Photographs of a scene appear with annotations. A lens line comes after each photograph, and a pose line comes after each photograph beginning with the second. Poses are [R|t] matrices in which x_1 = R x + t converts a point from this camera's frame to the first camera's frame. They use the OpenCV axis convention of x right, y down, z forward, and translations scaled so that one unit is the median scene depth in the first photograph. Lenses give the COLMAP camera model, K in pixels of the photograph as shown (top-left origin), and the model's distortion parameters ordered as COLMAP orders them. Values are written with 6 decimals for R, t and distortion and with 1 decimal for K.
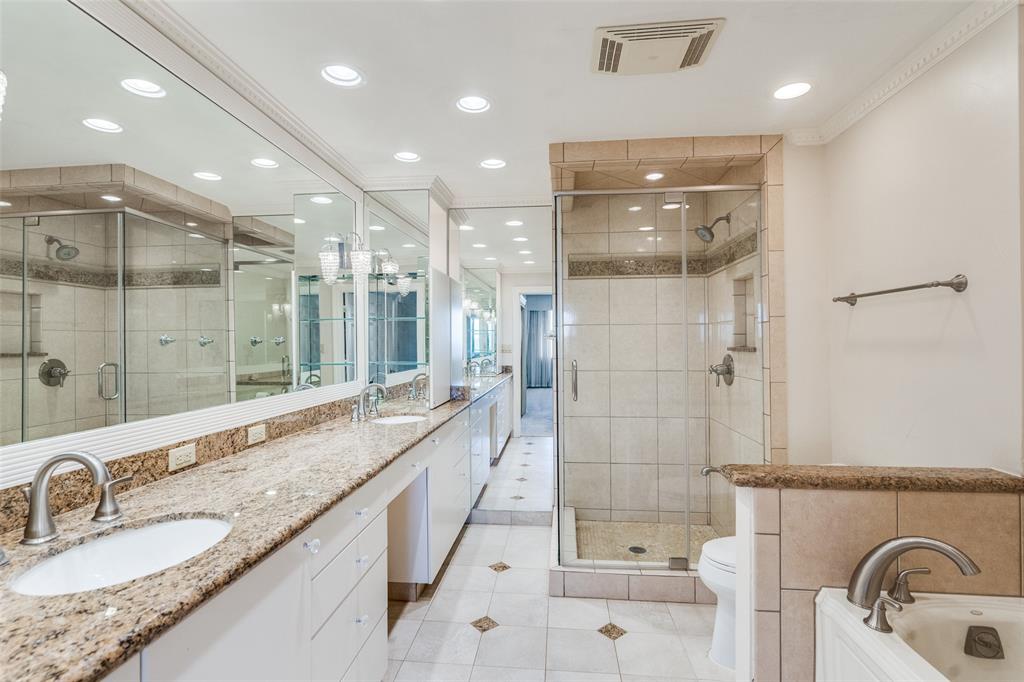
lens RADIAL K [[488.1, 0, 511.0], [0, 488.1, 337.5], [0, 0, 1]] dist [0.003448, 0.000193]
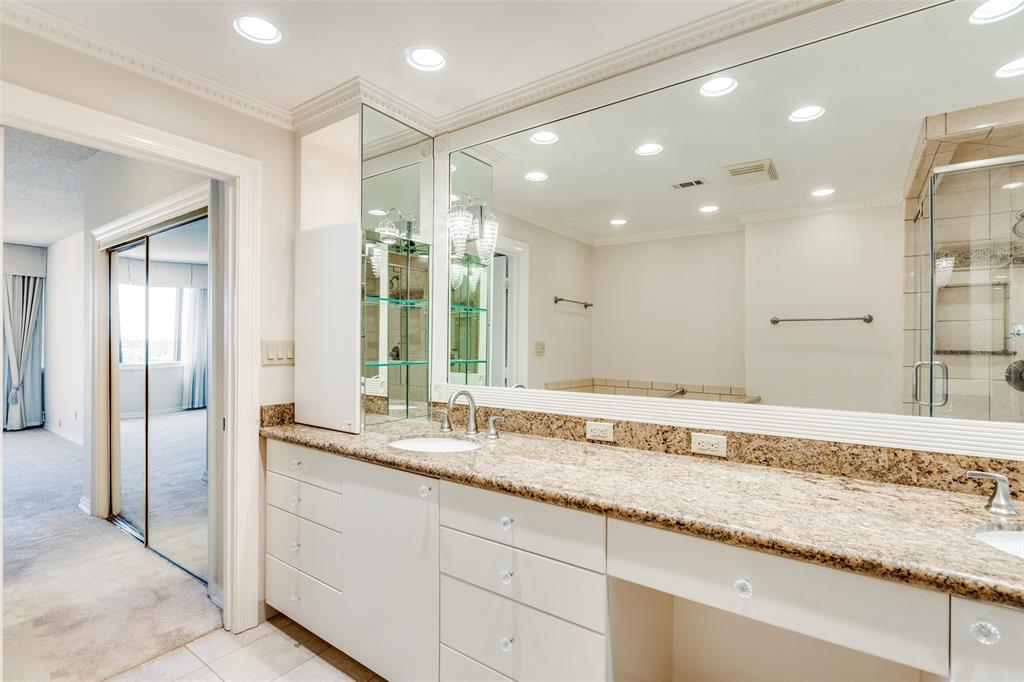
lens RADIAL K [[488.1, 0, 510.7], [0, 488.1, 348.4], [0, 0, 1]] dist [0.003448, 0.000193]
pose [[-0.490327, 0.007856, -0.871503, 0.378698], [0.001623, 0.999966, 0.008101, 0.032999], [0.871537, 0.002558, -0.490323, 1.195515]]
